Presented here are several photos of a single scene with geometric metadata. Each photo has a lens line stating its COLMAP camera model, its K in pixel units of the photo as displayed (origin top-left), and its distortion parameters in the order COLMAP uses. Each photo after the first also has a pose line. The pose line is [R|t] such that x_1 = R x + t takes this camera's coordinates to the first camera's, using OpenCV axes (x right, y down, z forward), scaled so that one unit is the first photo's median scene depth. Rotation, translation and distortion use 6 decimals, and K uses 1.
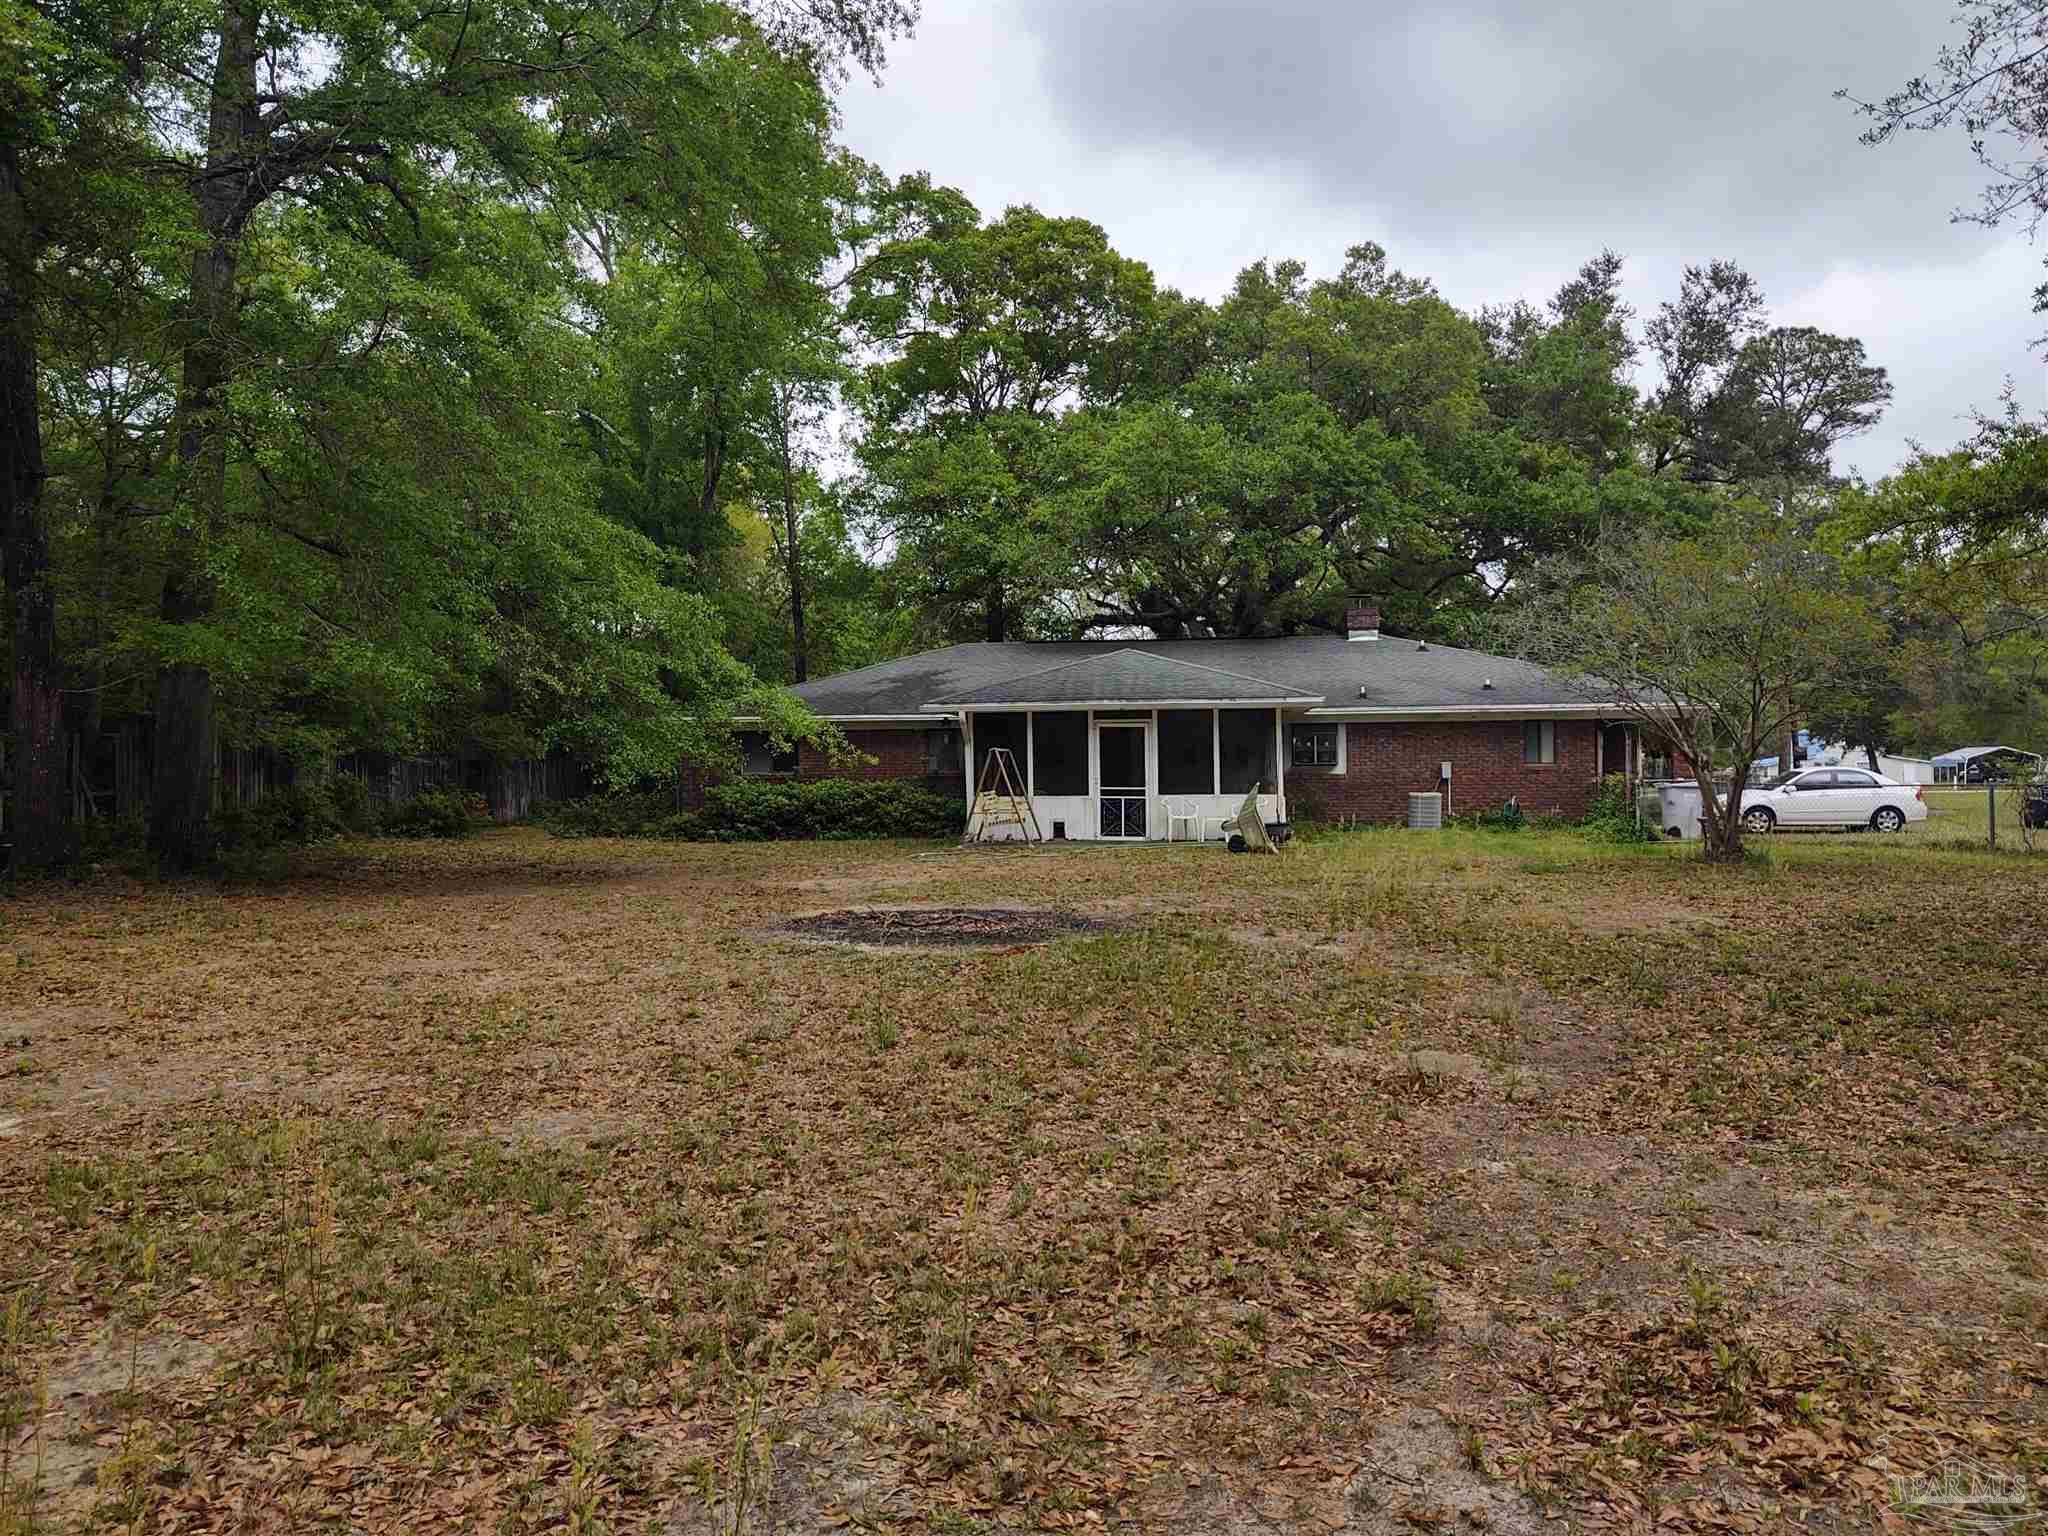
lens RADIAL K [[1619.4, 0, 1030.3], [0, 1619.4, 765.6], [0, 0, 1]] dist [0.033248, -0.067009]
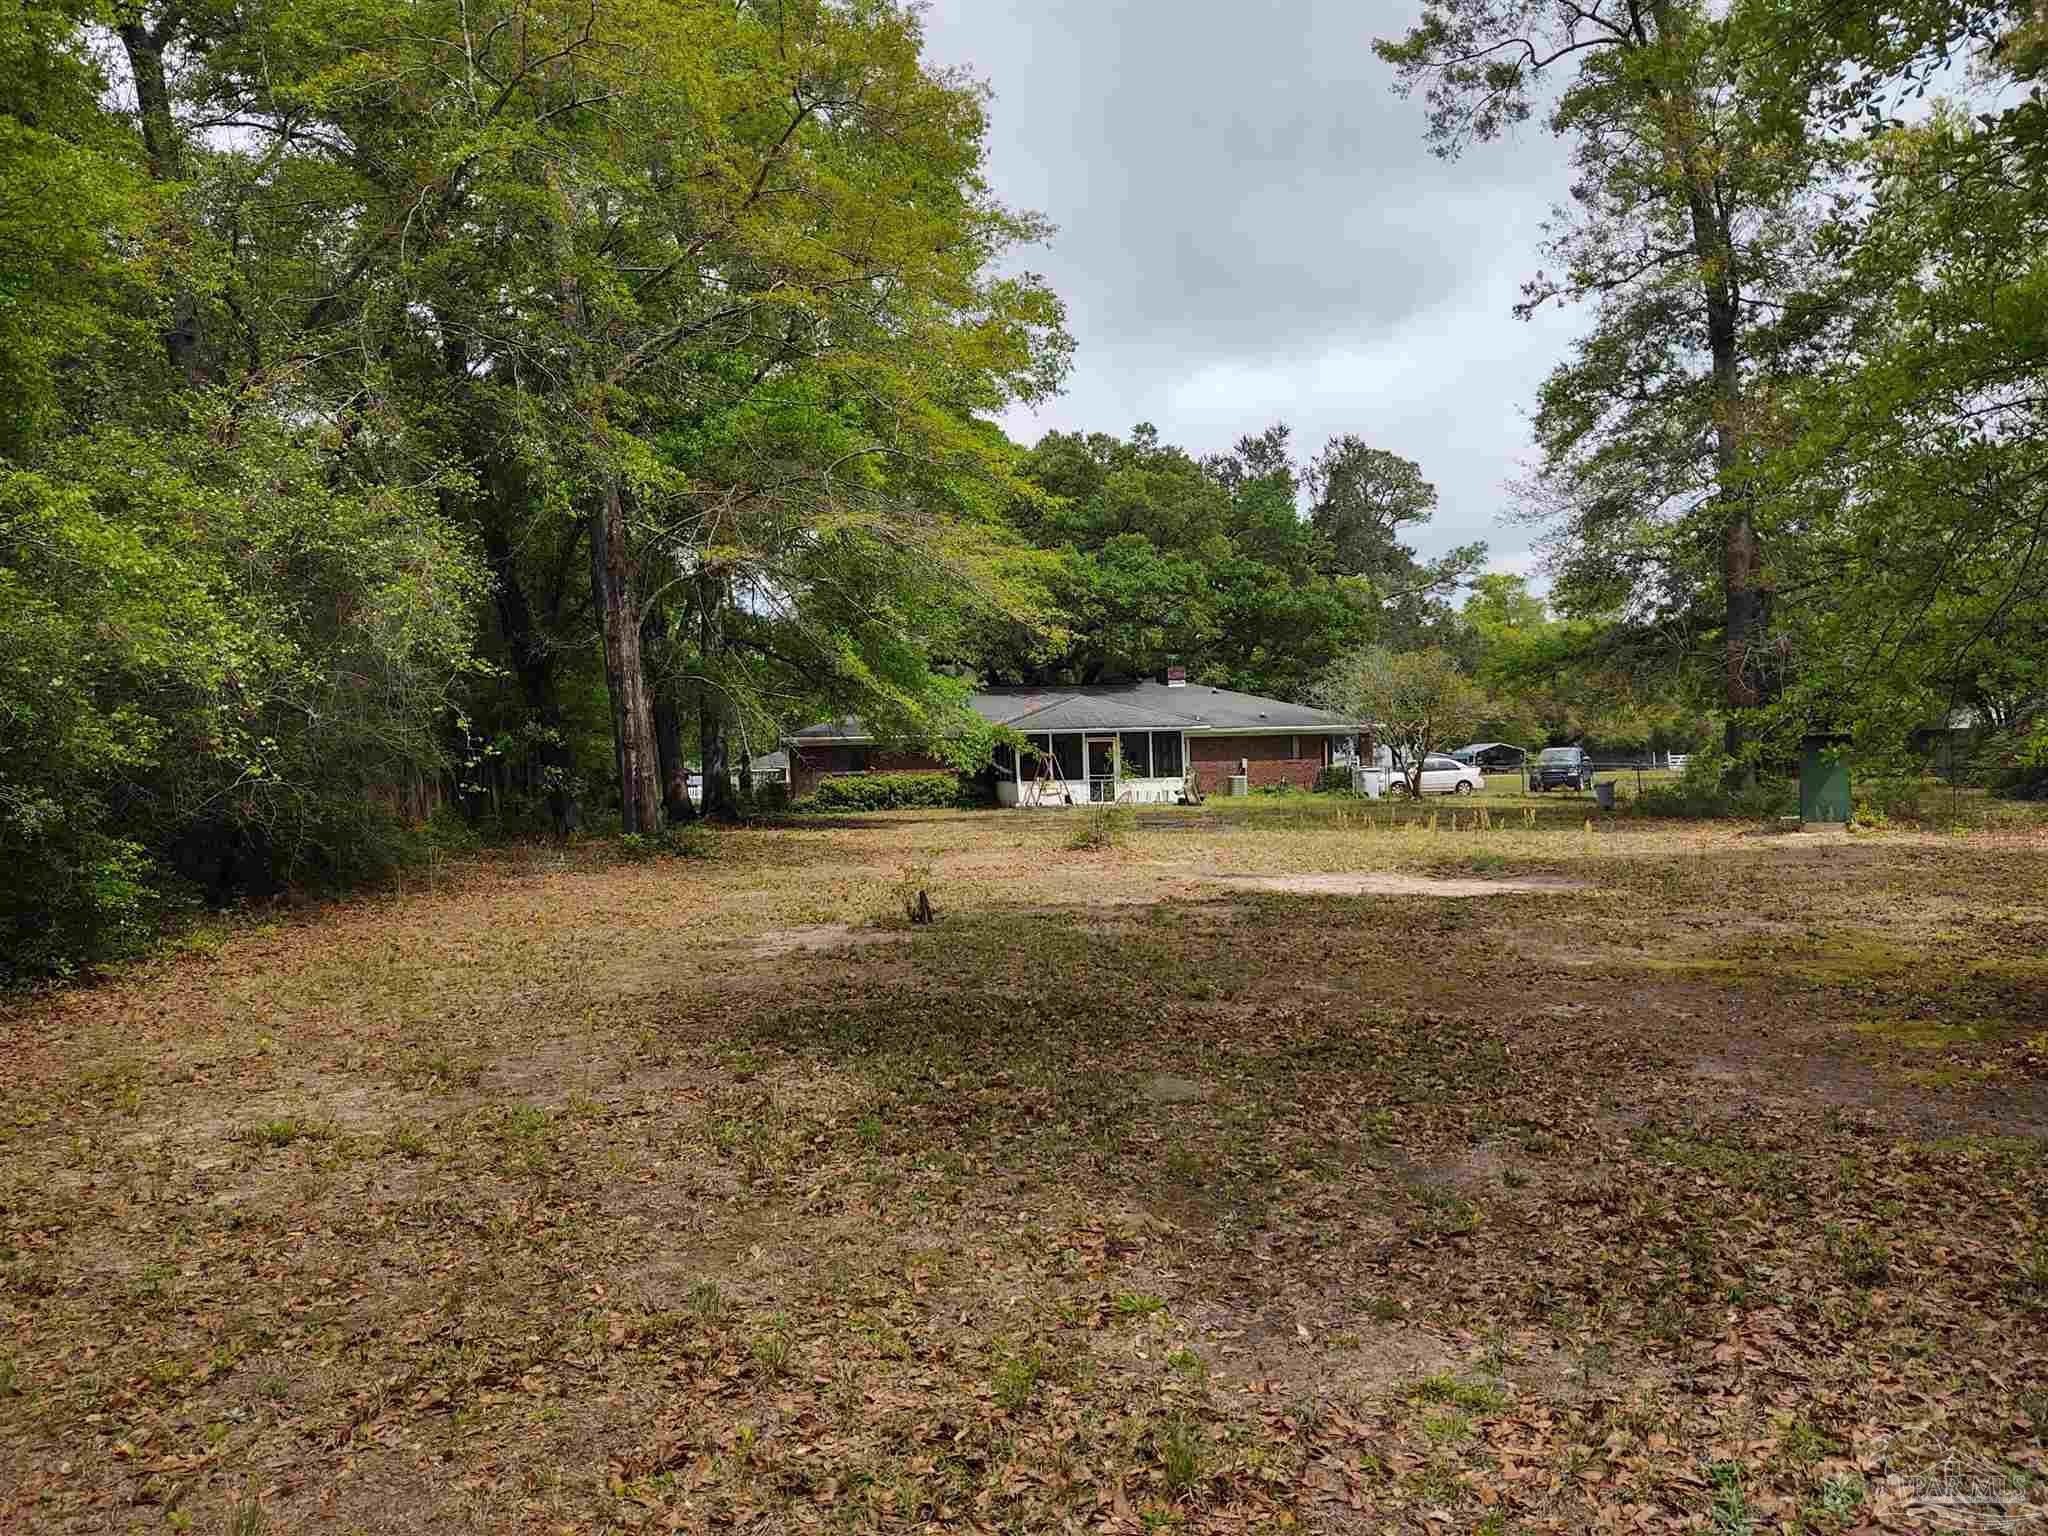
lens RADIAL K [[1619.4, 0, 1019.5], [0, 1619.4, 768.3], [0, 0, 1]] dist [0.033248, -0.067009]
pose [[0.967156, -0.014282, 0.253781, -0.435181], [0.013626, 0.999898, 0.004340, -0.003391], [-0.253817, -0.000740, 0.967252, -0.657096]]
